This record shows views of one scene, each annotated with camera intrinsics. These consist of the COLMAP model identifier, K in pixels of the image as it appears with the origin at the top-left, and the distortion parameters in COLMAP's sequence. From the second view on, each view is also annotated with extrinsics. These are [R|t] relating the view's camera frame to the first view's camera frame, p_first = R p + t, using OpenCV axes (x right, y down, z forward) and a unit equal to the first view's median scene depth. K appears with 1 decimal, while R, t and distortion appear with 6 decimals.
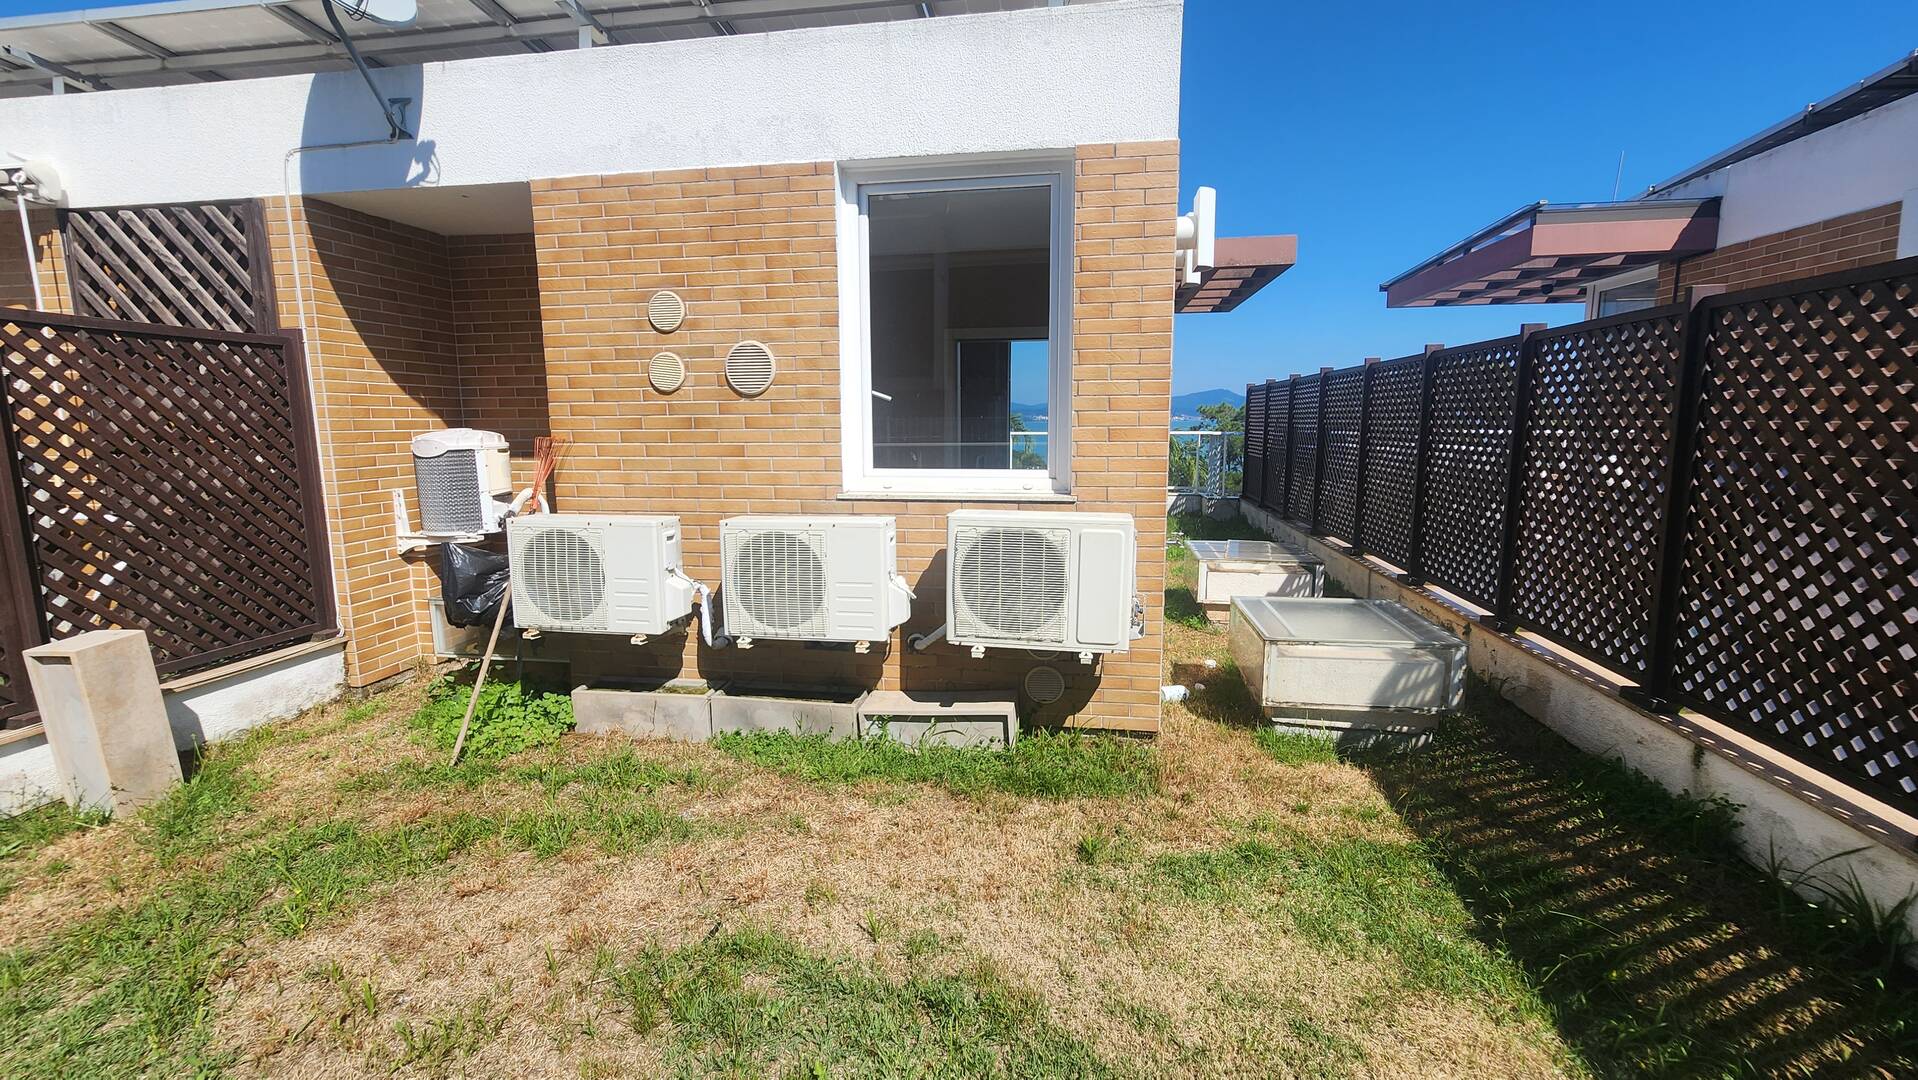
lens RADIAL K [[778.7, 0, 952.7], [0, 778.7, 534.4], [0, 0, 1]] dist [0.000560, 0.000075]
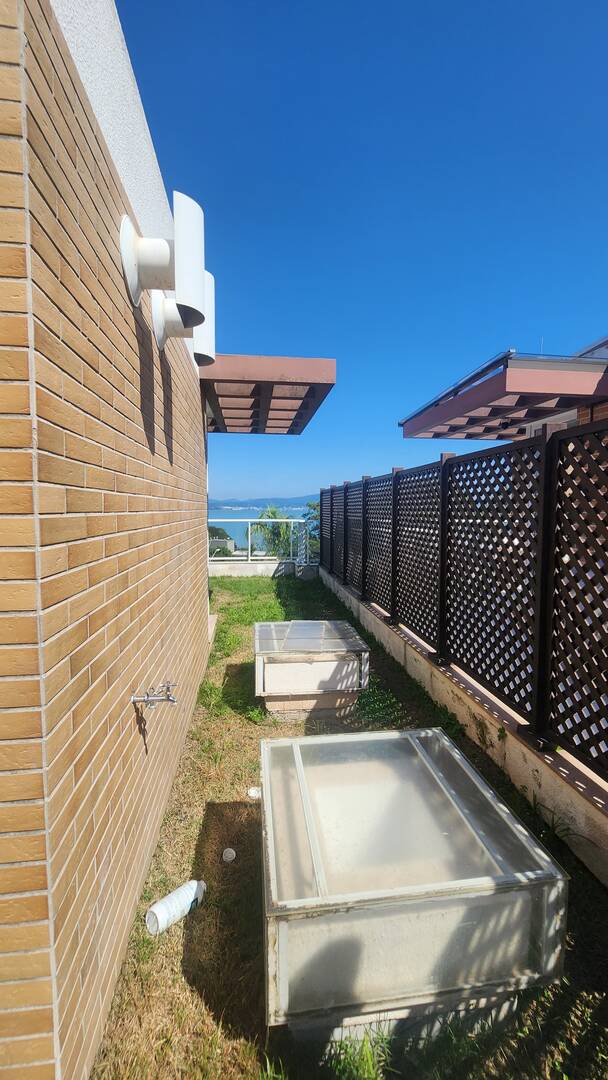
lens RADIAL K [[438.5, 0, 304.7], [0, 438.5, 533.7], [0, 0, 1]] dist [0.000560, 0.000075]
pose [[0.958627, -0.005944, 0.284604, 0.190481], [0.031174, 0.995961, -0.084201, -0.064119], [-0.282954, 0.089590, 0.954940, 0.371843]]
